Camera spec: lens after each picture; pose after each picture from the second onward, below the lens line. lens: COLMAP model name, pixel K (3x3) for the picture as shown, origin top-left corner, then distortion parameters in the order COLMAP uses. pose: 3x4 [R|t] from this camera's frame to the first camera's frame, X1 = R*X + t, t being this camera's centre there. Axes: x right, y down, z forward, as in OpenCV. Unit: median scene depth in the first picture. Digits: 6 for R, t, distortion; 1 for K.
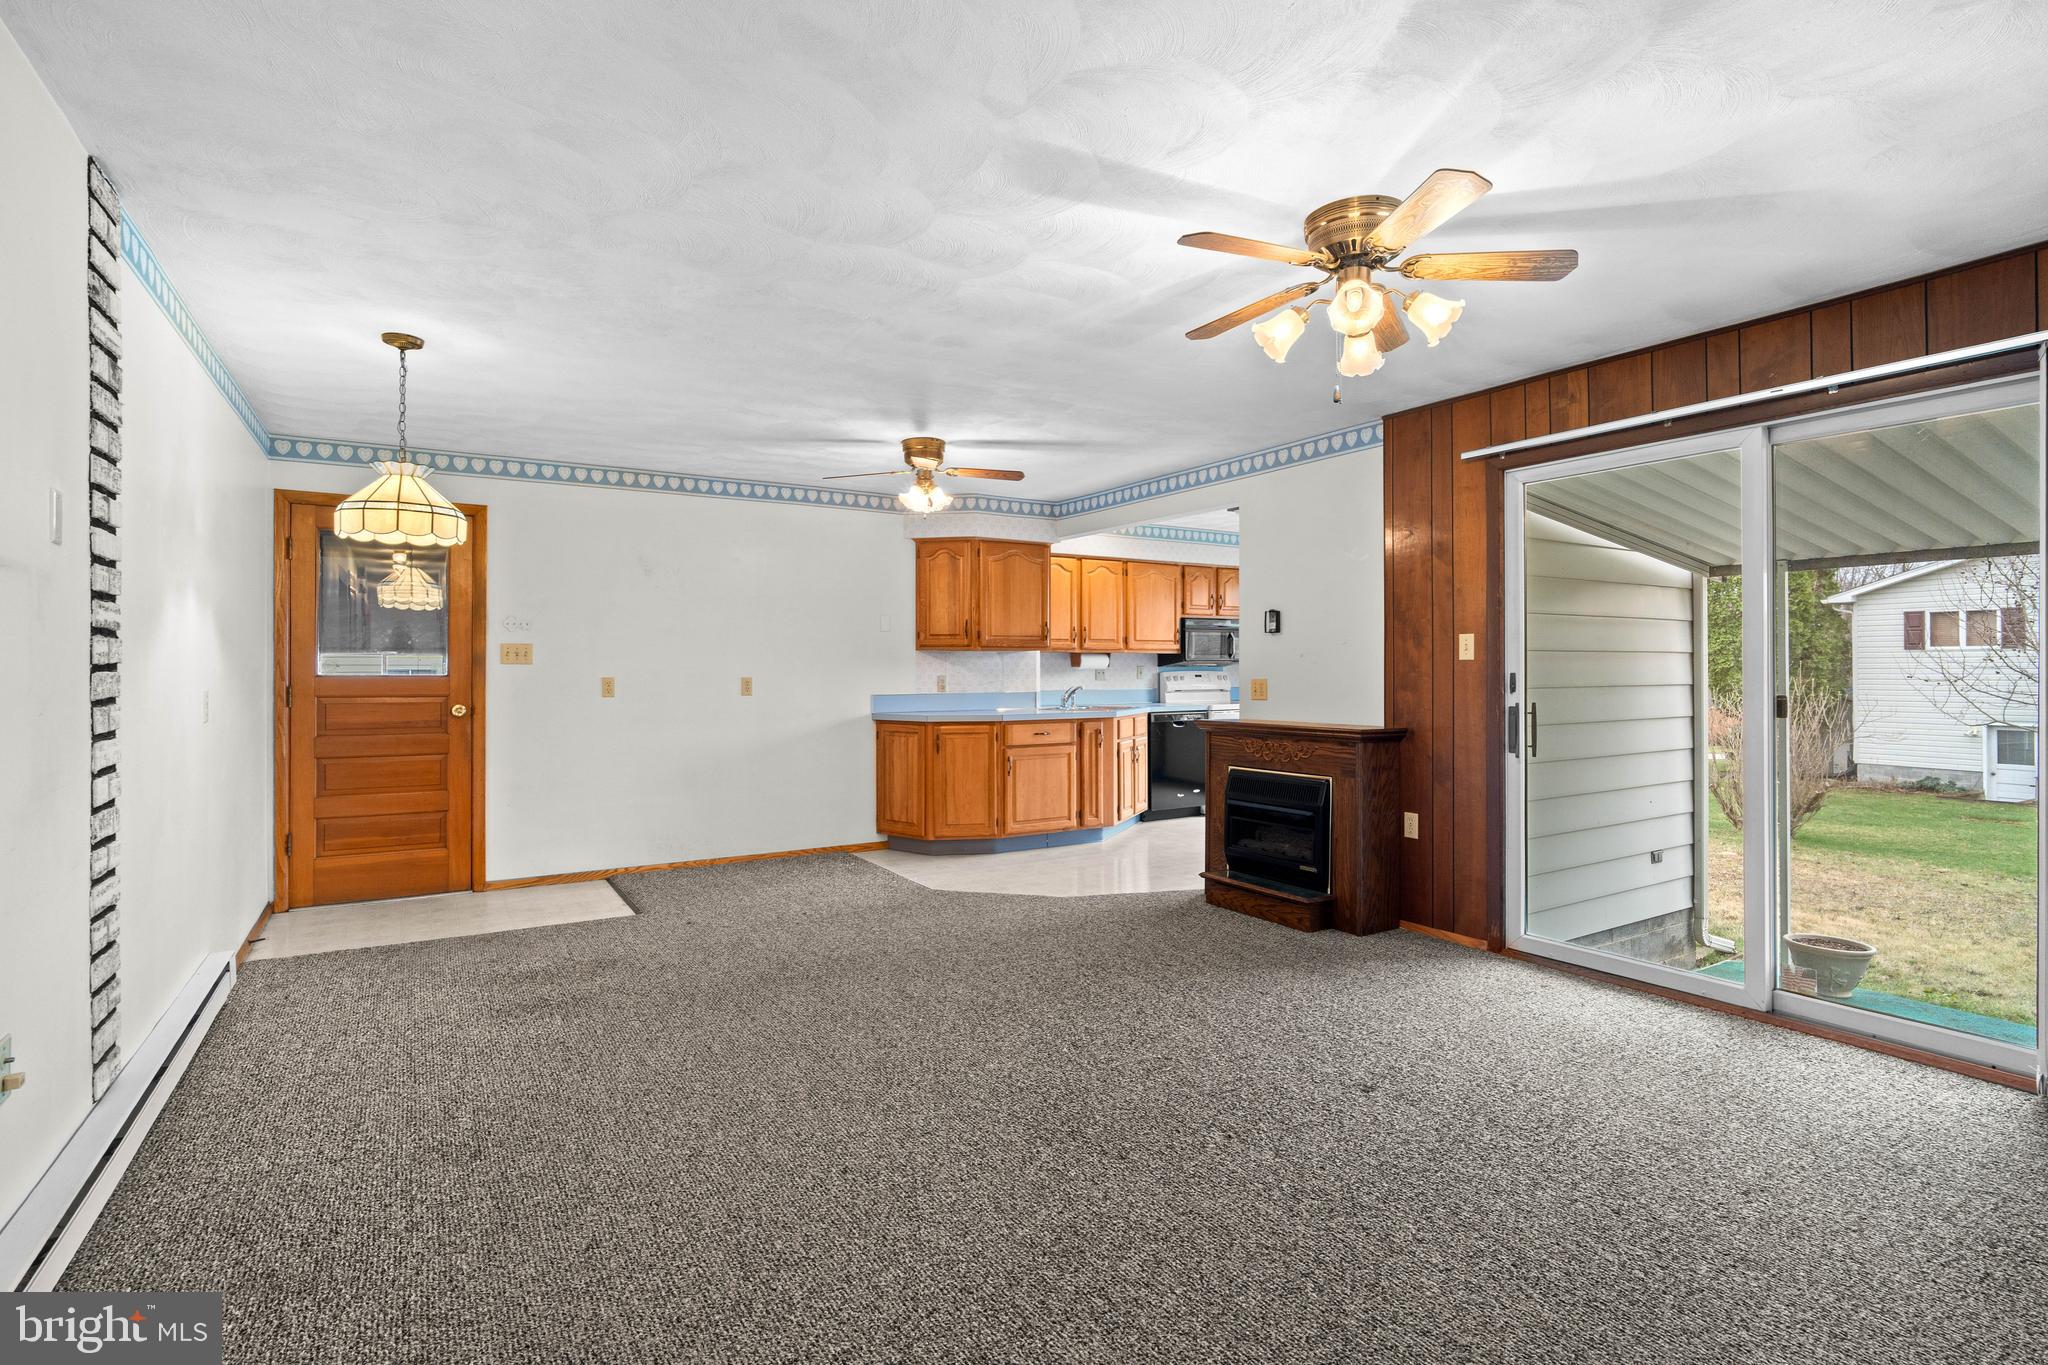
lens RADIAL K [[950.6, 0, 1008.8], [0, 950.6, 663.6], [0, 0, 1]] dist [-0.009010, 0.001584]
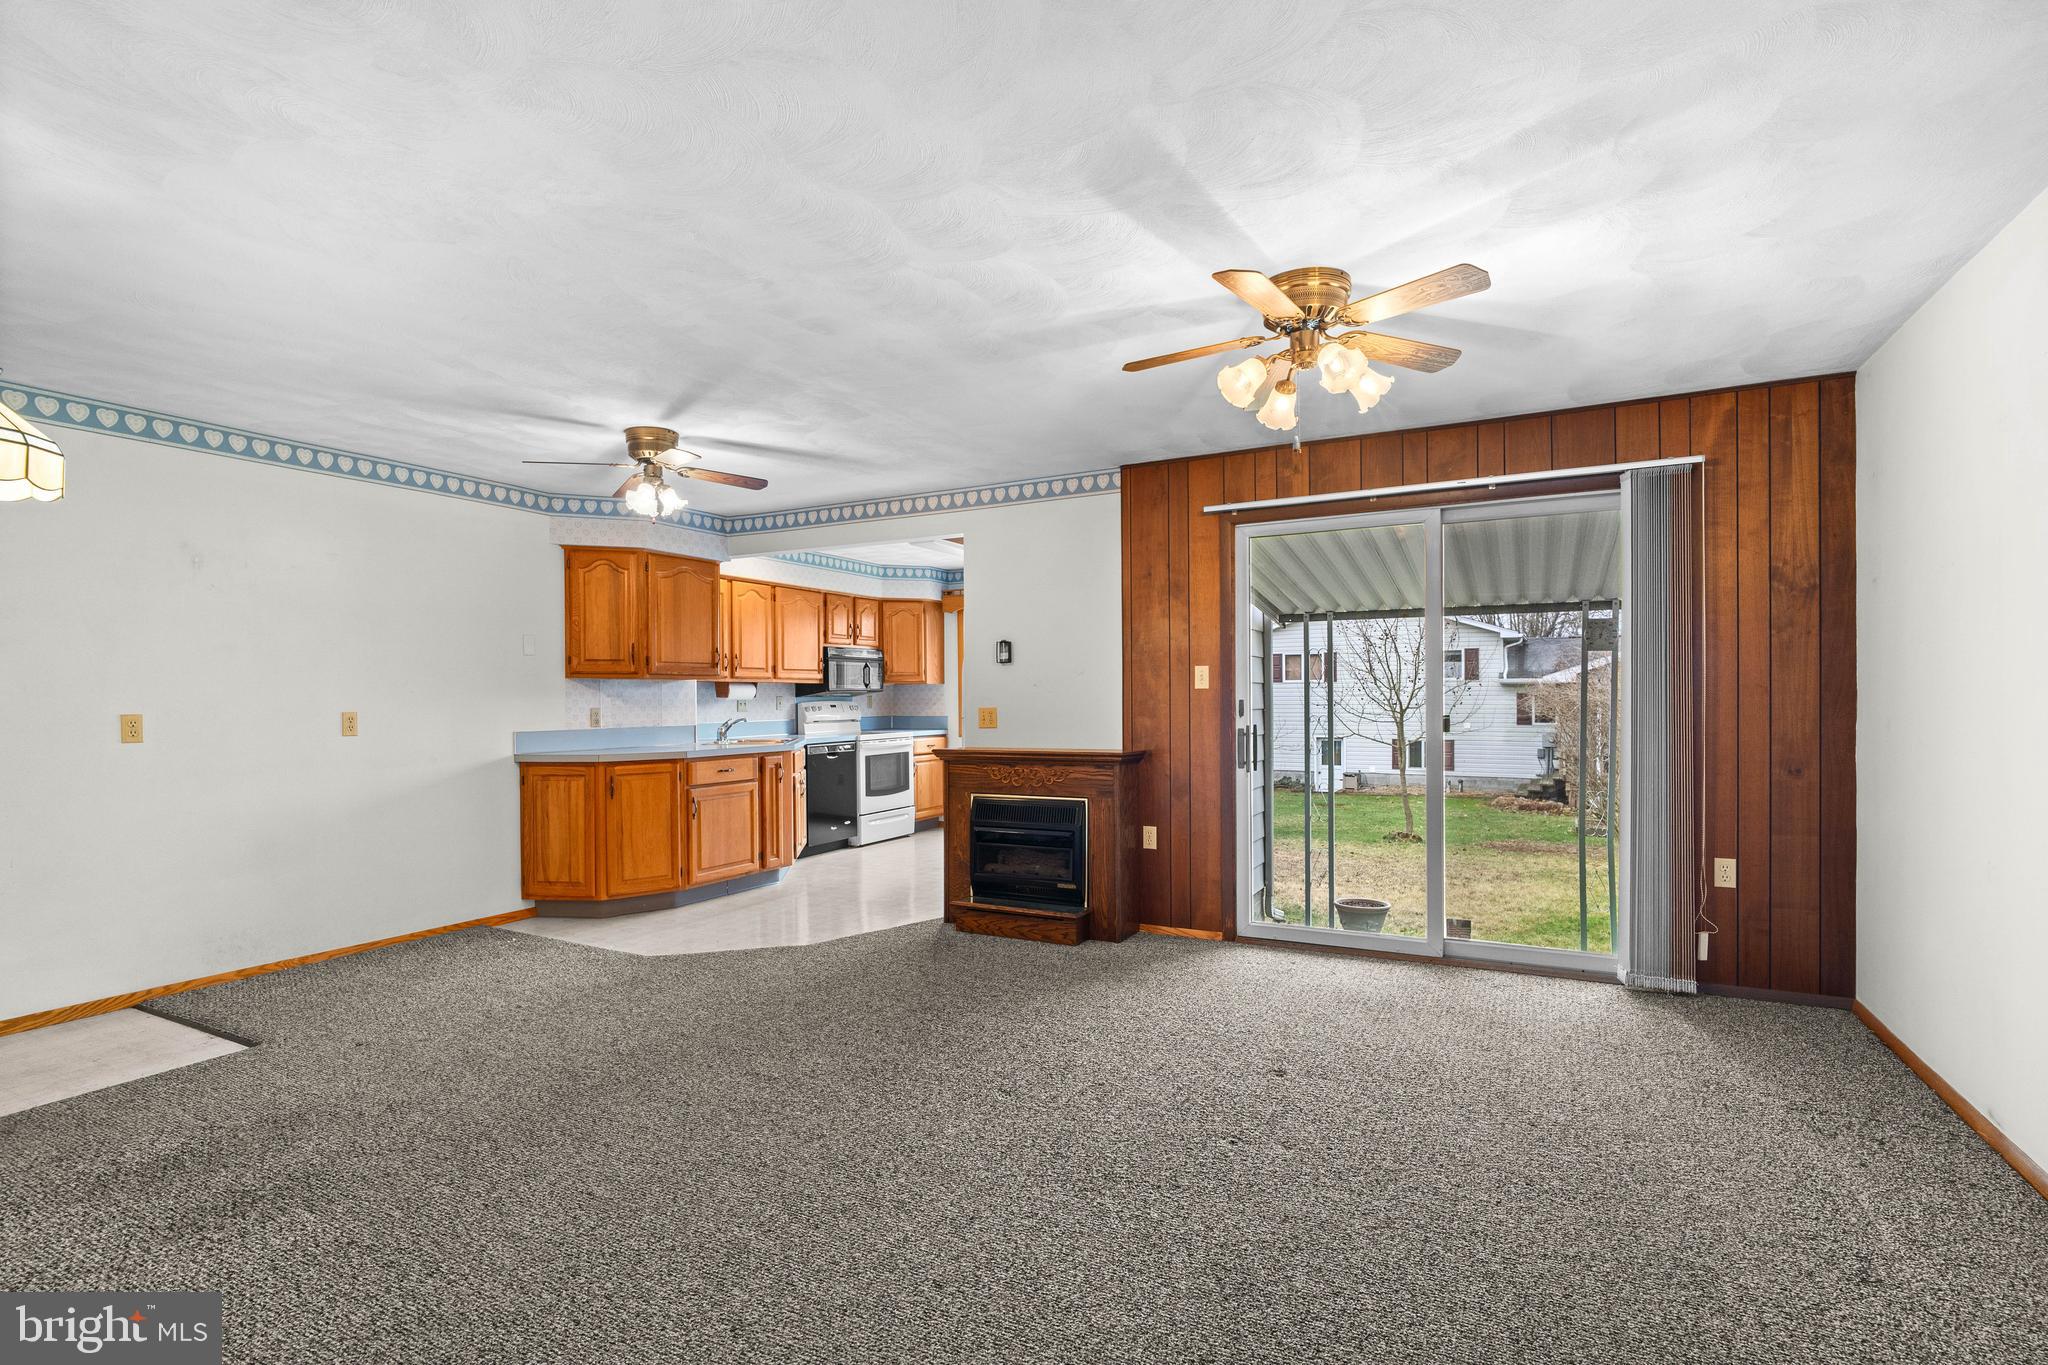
lens RADIAL K [[950.6, 0, 1001.7], [0, 950.6, 702.1], [0, 0, 1]] dist [-0.009010, 0.001584]
pose [[0.868677, -0.006323, 0.495339, -0.280059], [0.002689, 0.999964, 0.008049, 0.002350], [-0.495372, -0.005660, 0.868663, 0.121742]]
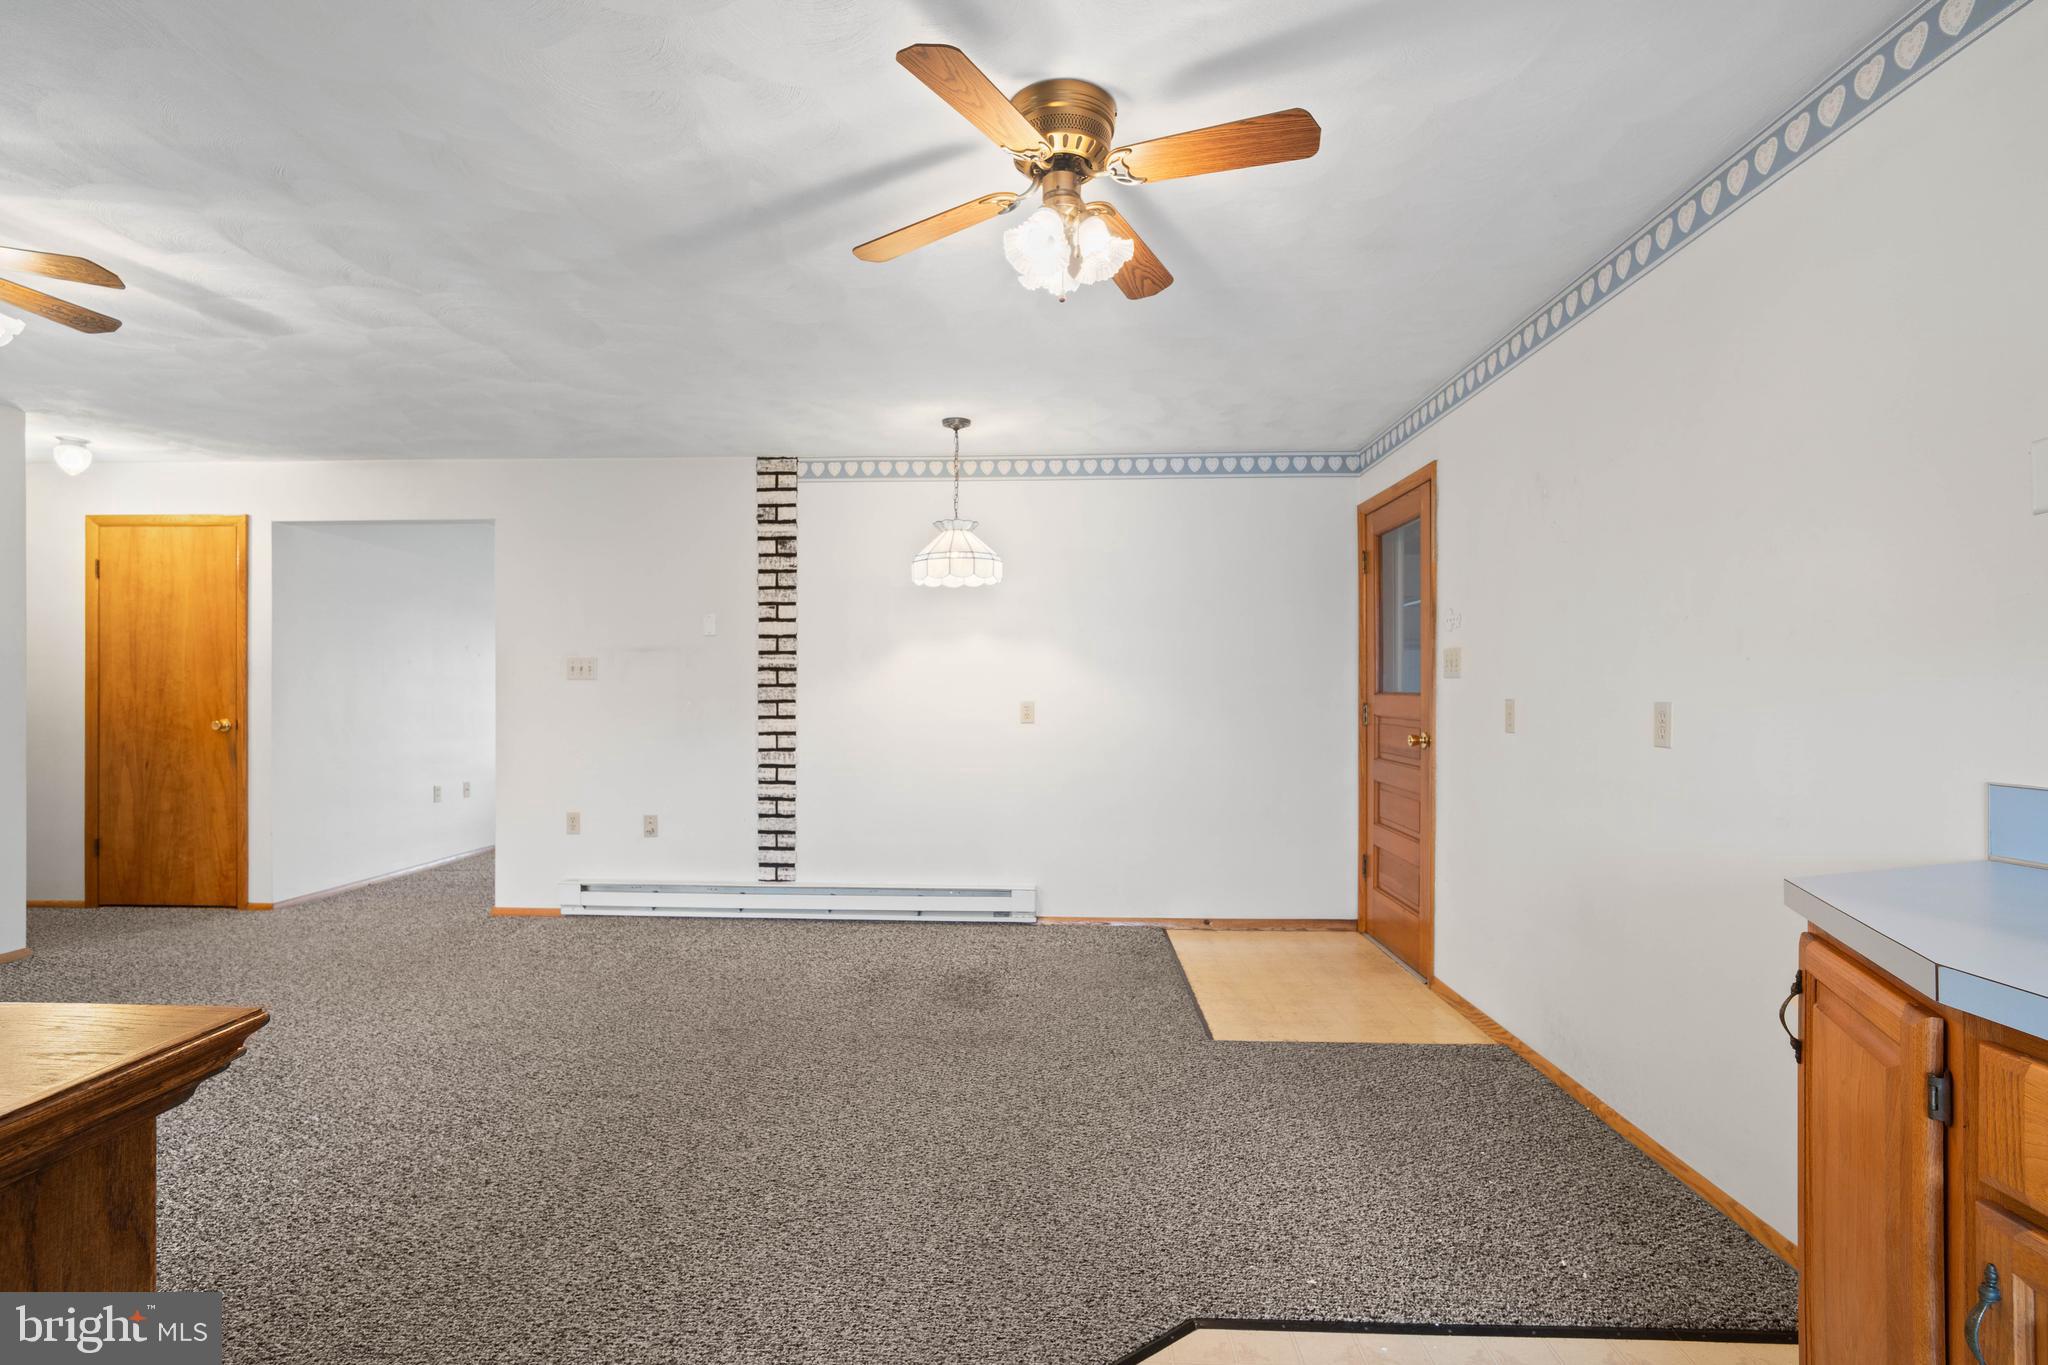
lens RADIAL K [[950.6, 0, 1020.2], [0, 950.6, 688.5], [0, 0, 1]] dist [-0.009010, 0.001584]
pose [[-0.549296, -0.002485, -0.835624, 0.300516], [0.004976, 0.999968, -0.006245, 0.010496], [0.835613, -0.007588, -0.549266, 1.402484]]
